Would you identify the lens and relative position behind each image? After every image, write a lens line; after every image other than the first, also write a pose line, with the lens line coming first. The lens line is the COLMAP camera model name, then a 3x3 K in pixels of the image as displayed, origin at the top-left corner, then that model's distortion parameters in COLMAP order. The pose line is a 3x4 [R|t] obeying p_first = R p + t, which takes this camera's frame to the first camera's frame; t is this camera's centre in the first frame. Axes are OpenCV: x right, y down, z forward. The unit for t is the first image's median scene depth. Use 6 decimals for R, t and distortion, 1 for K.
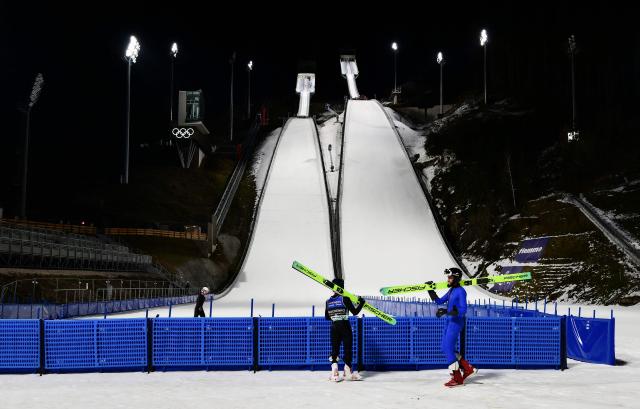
lens RADIAL K [[628.9, 0, 324.8], [0, 628.9, 209.3], [0, 0, 1]] dist [0.002668, 0.000000]
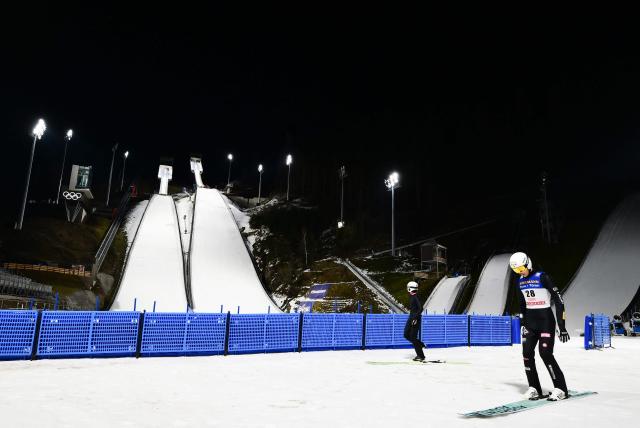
lens RADIAL K [[405.1, 0, 326.4], [0, 405.1, 219.7], [0, 0, 1]] dist [-0.002373, 0.000538]
pose [[0.926112, 0.095263, 0.365024, -0.036199], [-0.054379, 0.991197, -0.120714, 0.004339], [-0.373310, 0.091945, 0.923139, 0.006597]]
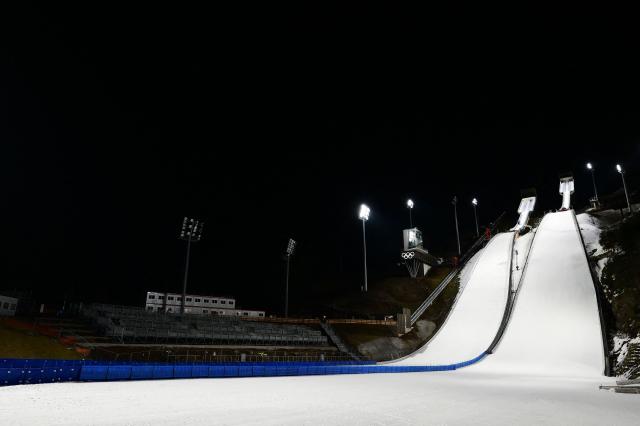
lens RADIAL K [[405.1, 0, 313.4], [0, 405.1, 212.0], [0, 0, 1]] dist [-0.002373, 0.000538]
pose [[0.806623, -0.177324, -0.563840, 0.197373], [0.051221, 0.971319, -0.232197, -0.001082], [0.588843, 0.158415, 0.792571, 0.020778]]
